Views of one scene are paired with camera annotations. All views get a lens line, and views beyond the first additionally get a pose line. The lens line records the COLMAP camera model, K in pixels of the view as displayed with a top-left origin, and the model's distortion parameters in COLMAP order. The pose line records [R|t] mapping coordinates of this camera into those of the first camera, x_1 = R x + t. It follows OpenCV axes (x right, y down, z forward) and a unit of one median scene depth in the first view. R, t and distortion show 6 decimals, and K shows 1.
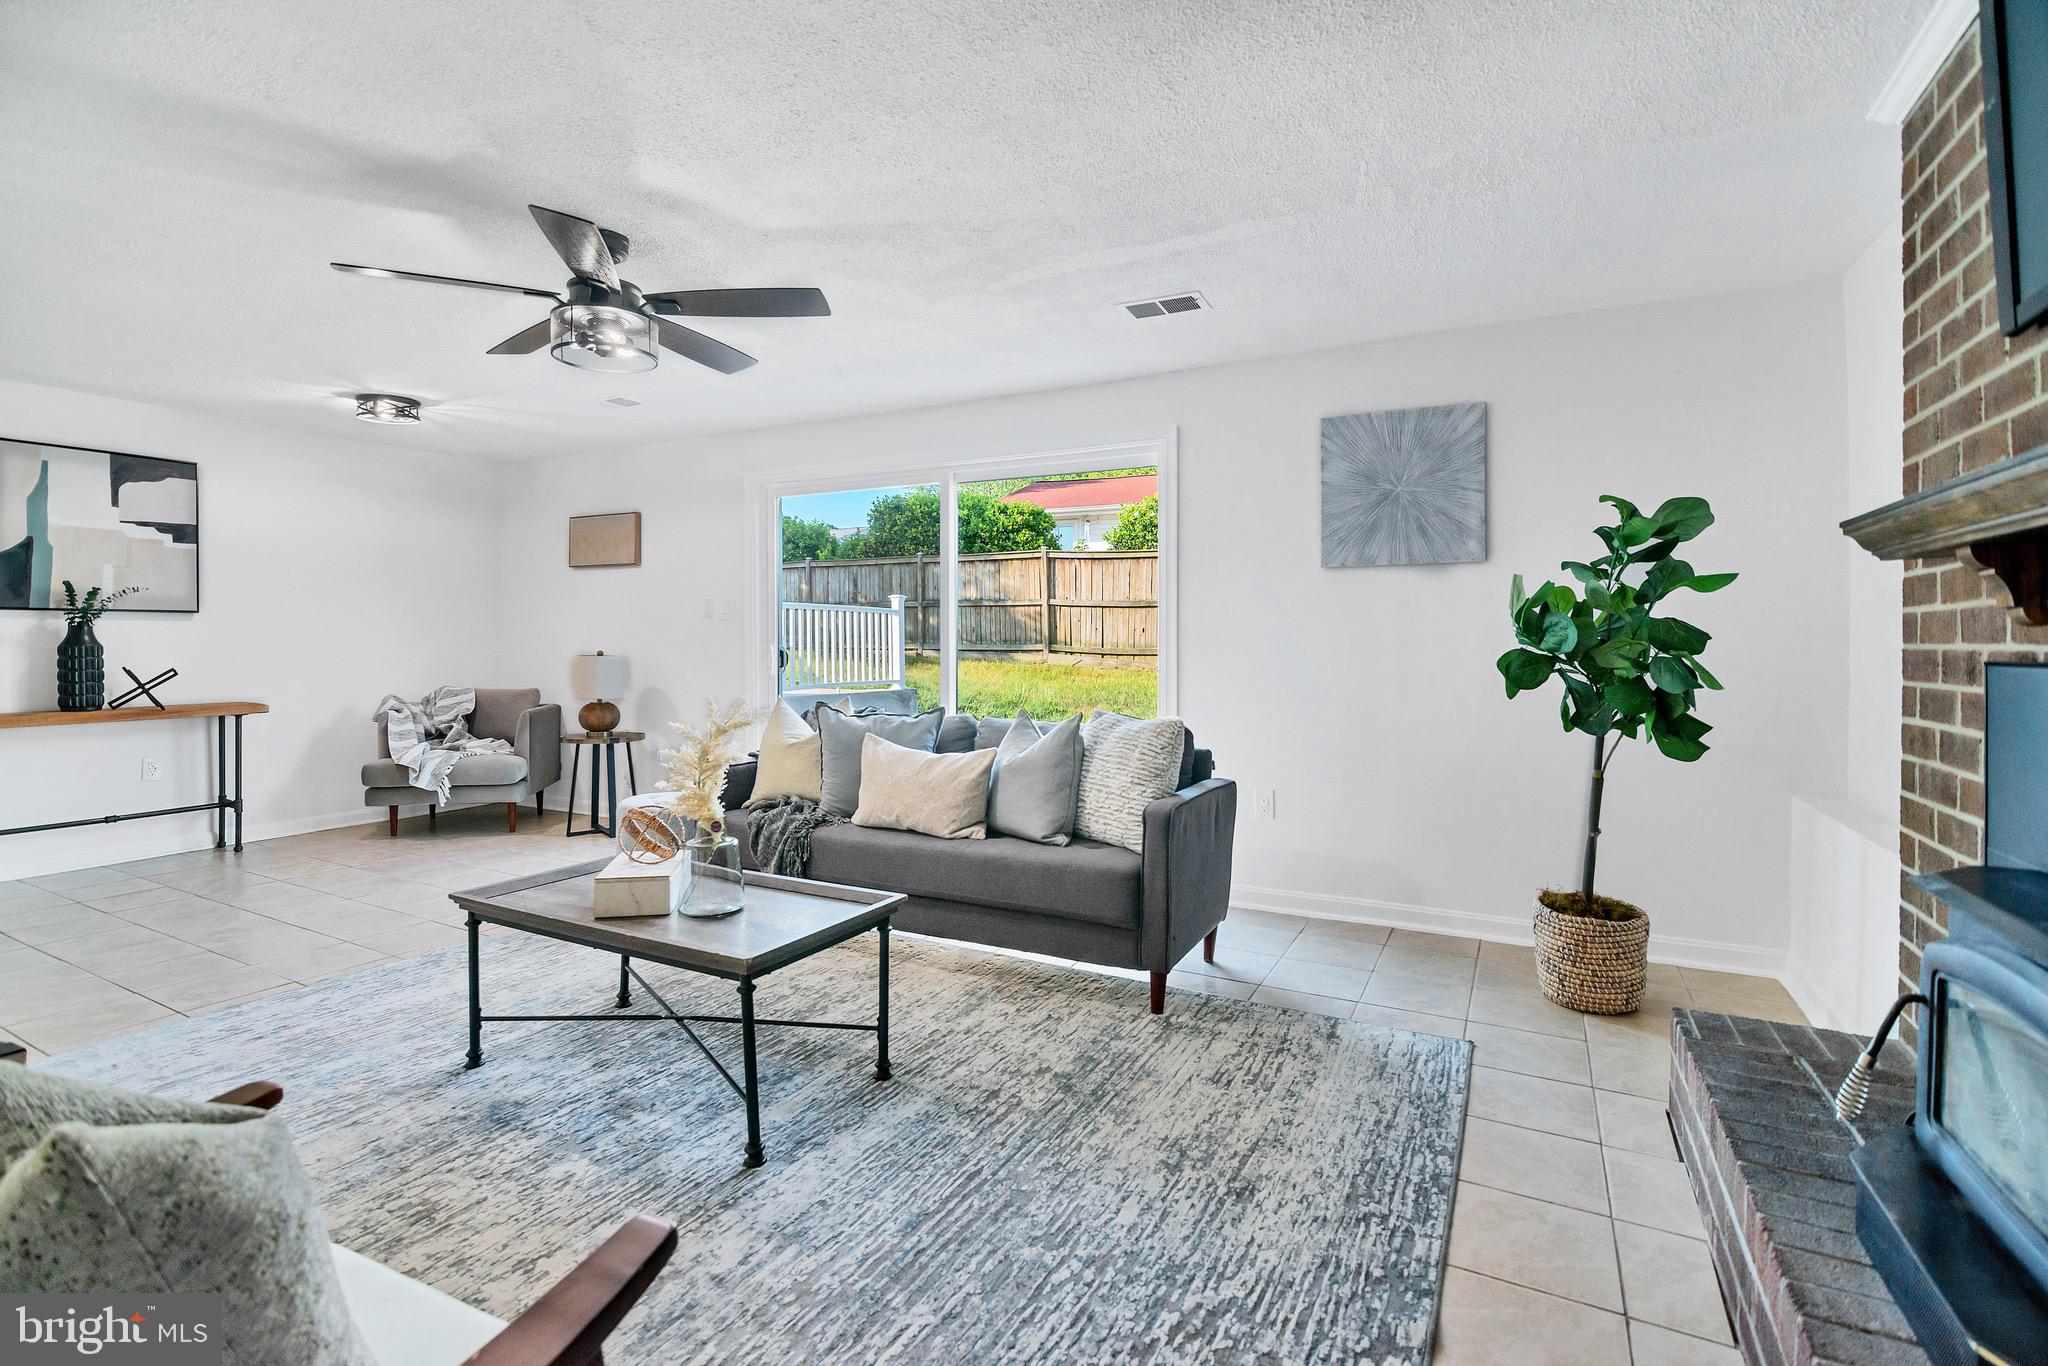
lens RADIAL K [[922.9, 0, 995.2], [0, 922.9, 647.8], [0, 0, 1]] dist [-0.011604, -0.002250]
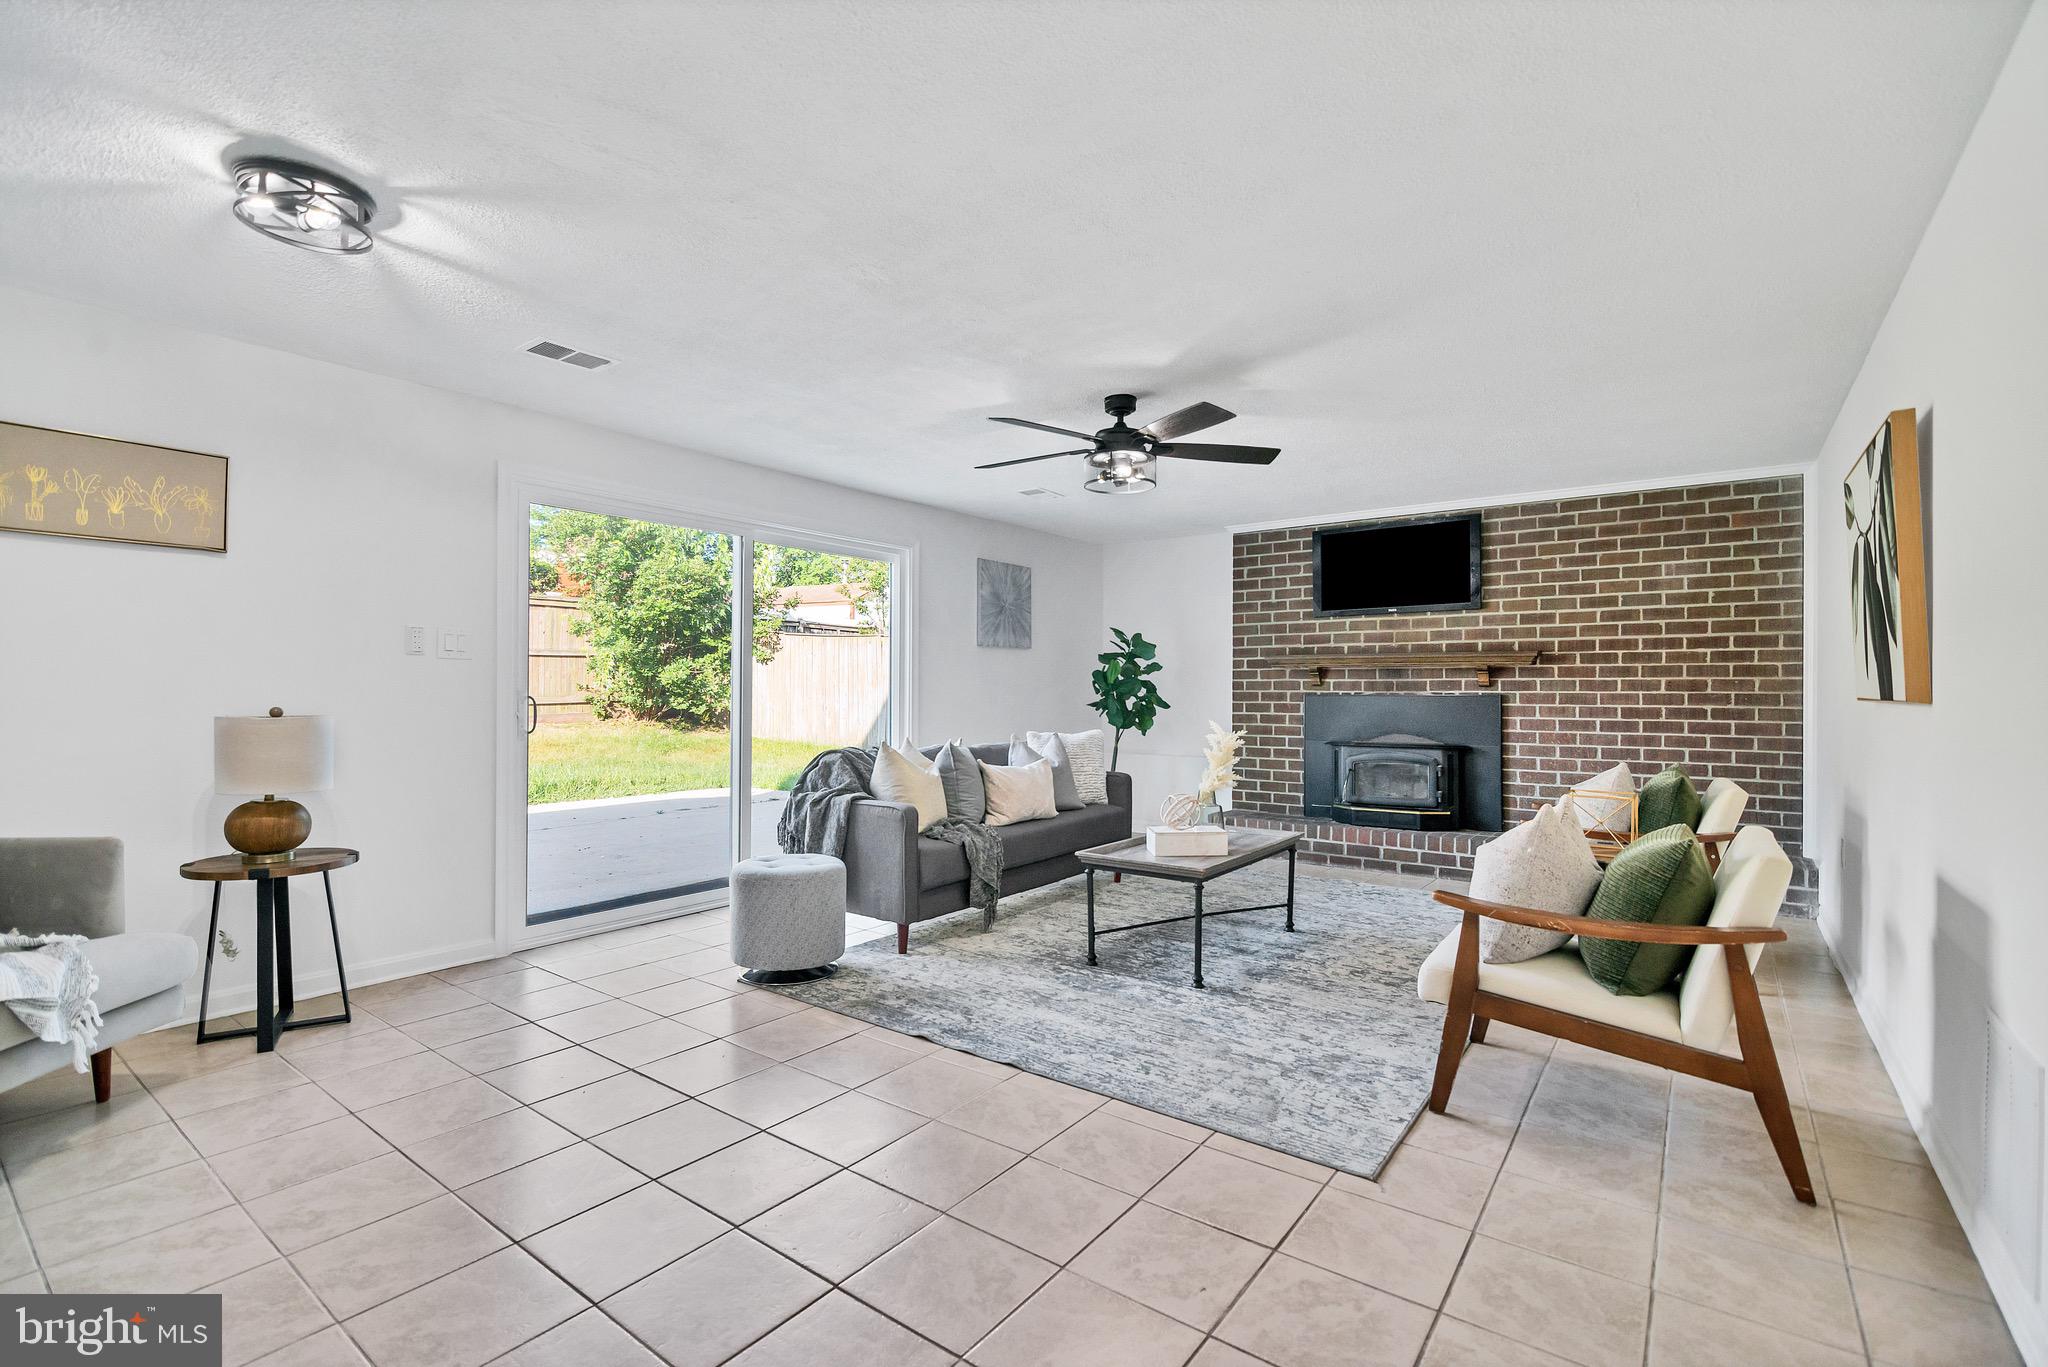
lens RADIAL K [[922.9, 0, 1010.3], [0, 922.9, 688.5], [0, 0, 1]] dist [-0.011604, -0.002250]
pose [[0.154195, 0.002349, 0.988038, -1.476916], [0.010481, 0.999937, -0.004013, -0.002905], [-0.987985, 0.010974, 0.154161, 0.776086]]
